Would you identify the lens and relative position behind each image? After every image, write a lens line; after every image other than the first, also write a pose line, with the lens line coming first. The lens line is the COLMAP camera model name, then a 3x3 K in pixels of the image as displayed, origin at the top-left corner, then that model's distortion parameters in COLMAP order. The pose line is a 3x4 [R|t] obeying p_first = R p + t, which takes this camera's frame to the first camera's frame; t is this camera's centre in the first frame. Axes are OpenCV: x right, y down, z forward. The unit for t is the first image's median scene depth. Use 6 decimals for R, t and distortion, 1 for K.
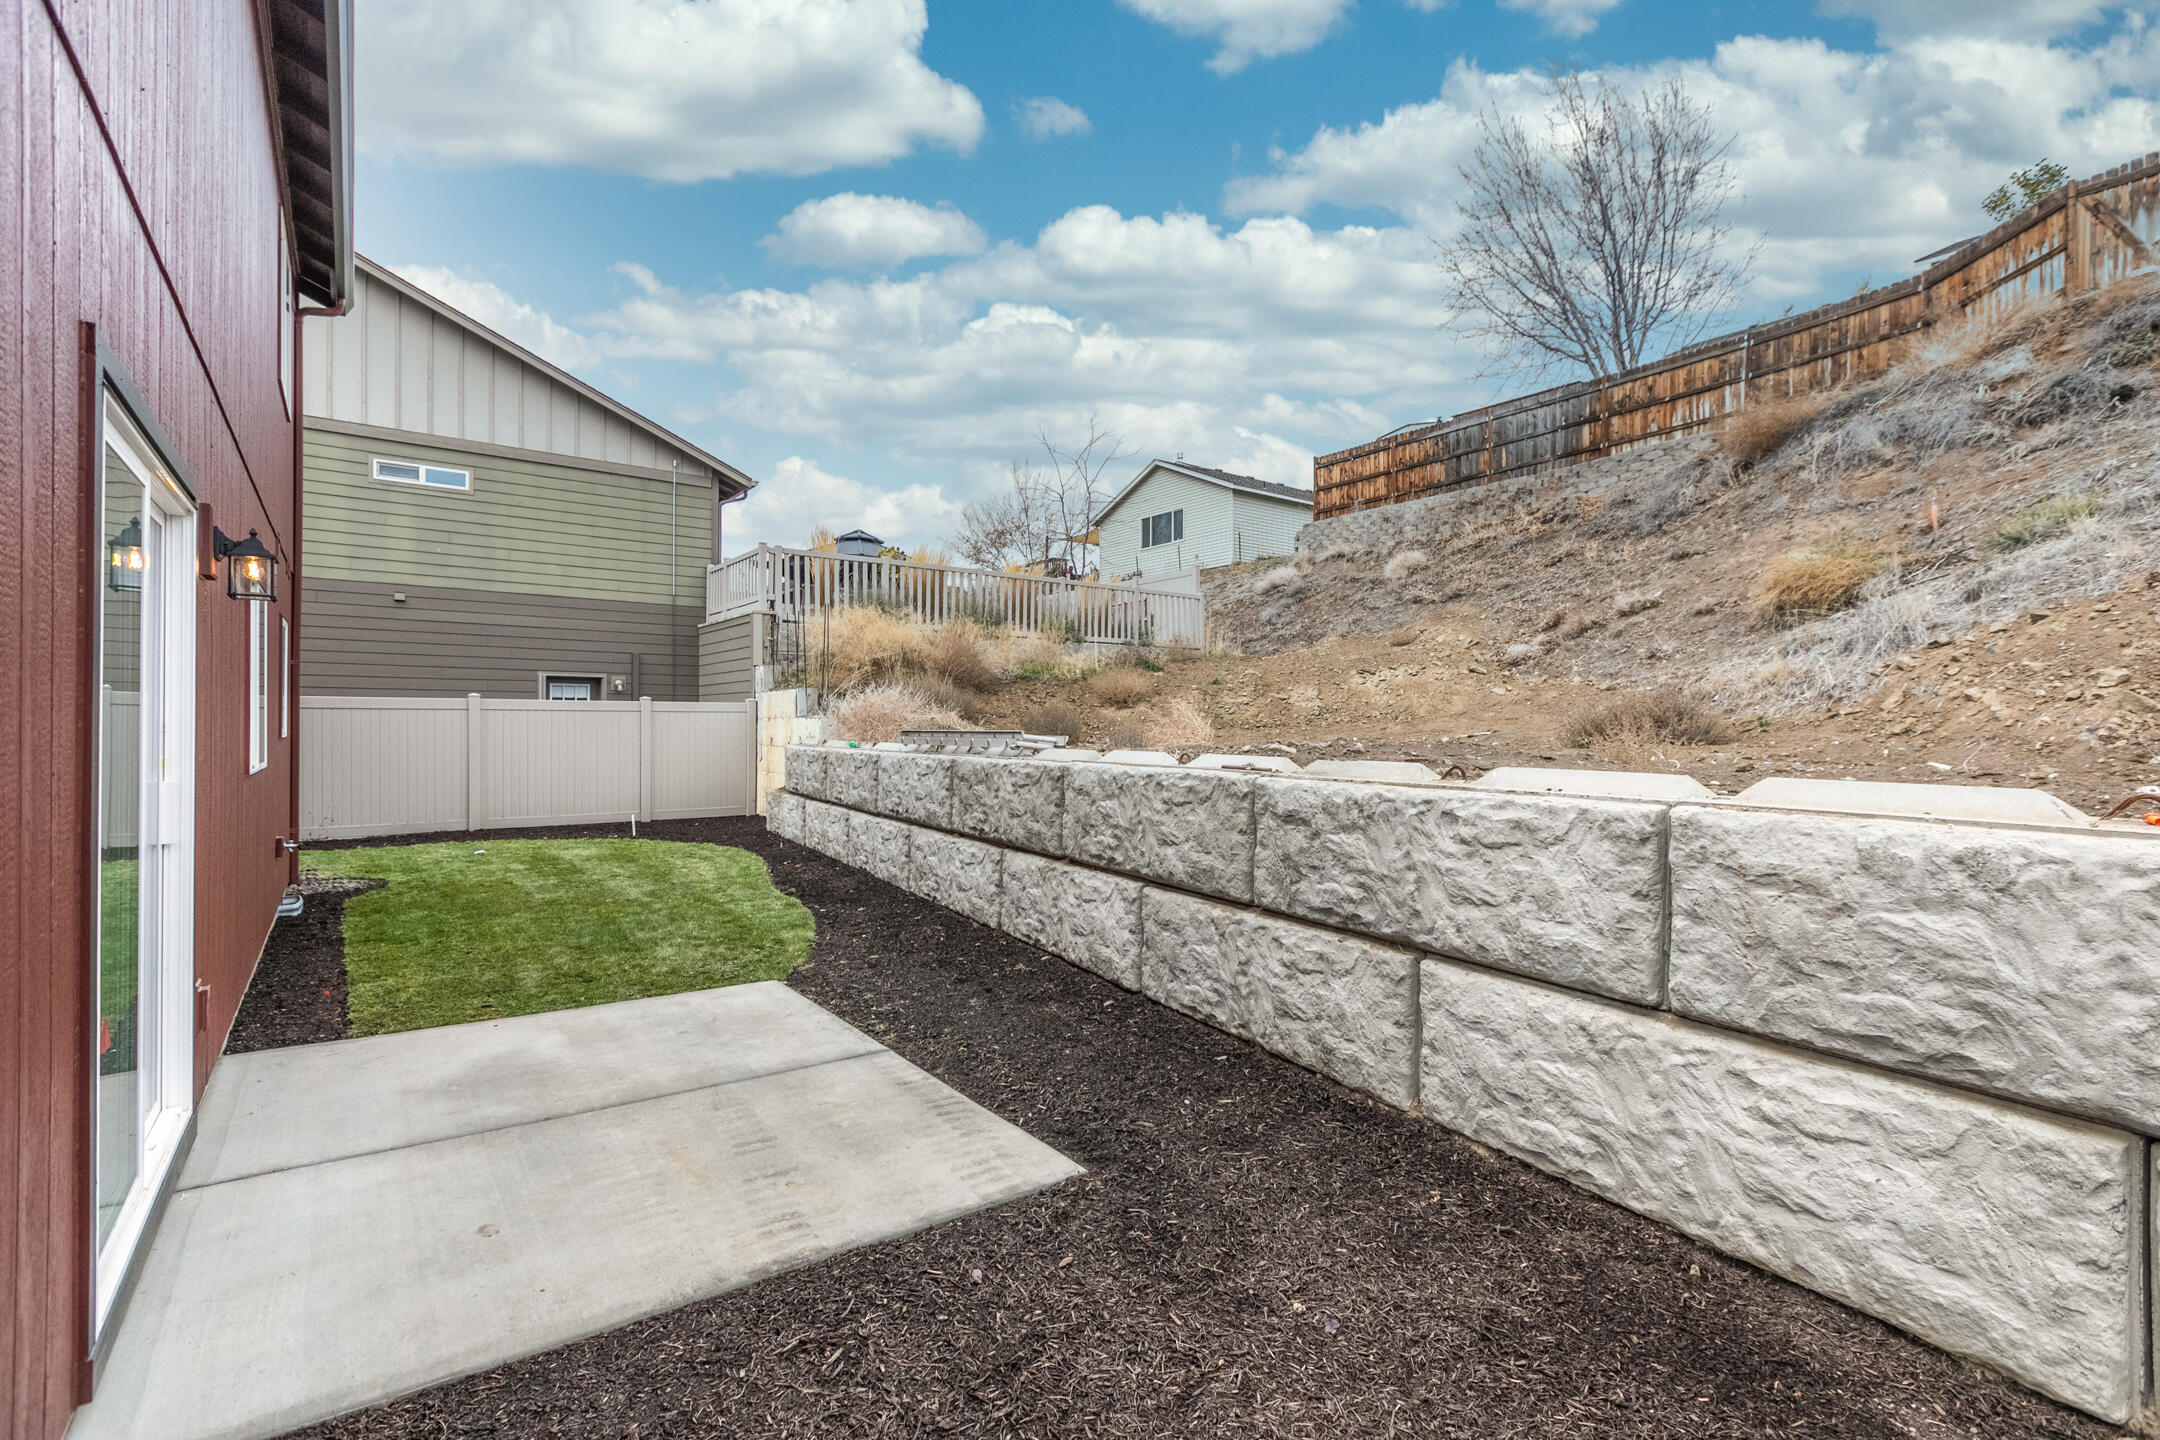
lens RADIAL K [[1004.3, 0, 1080.0], [0, 1004.3, 720.0], [0, 0, 1]] dist [0.002188, 0.000282]
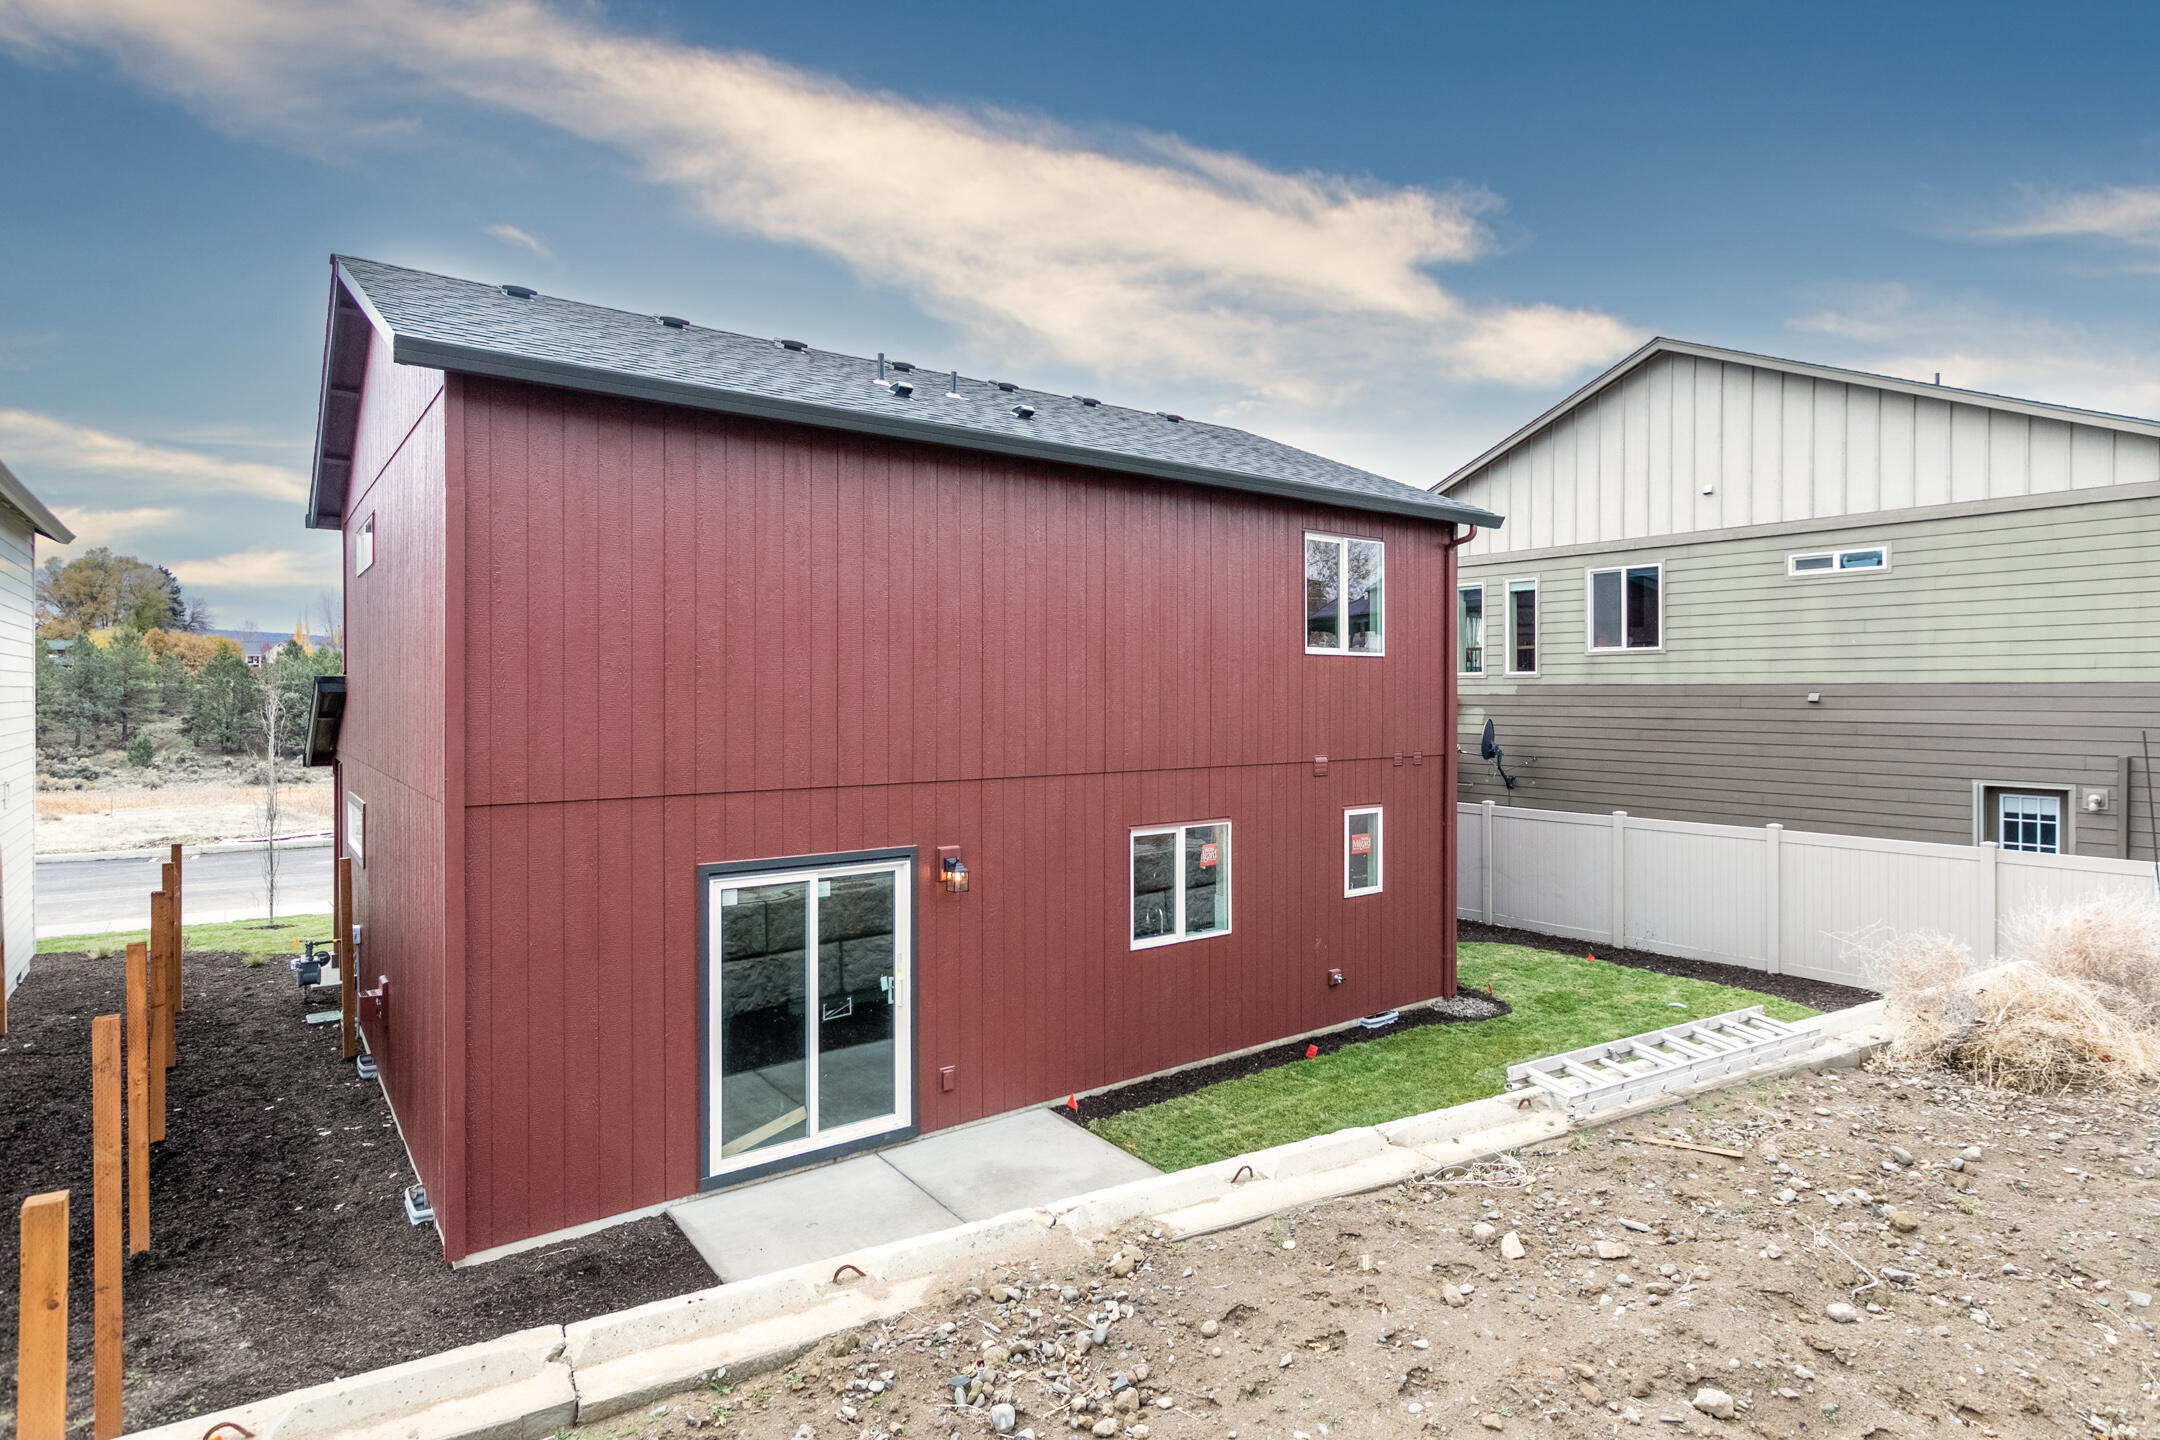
lens RADIAL K [[1105.4, 0, 1080.0], [0, 1105.4, 720.0], [0, 0, 1]] dist [-0.000831, -0.000018]
pose [[0.015521, 0.006344, -0.999859, 0.340518], [0.007847, 0.999948, 0.006466, -0.112766], [0.999849, -0.007946, 0.015471, 0.299179]]
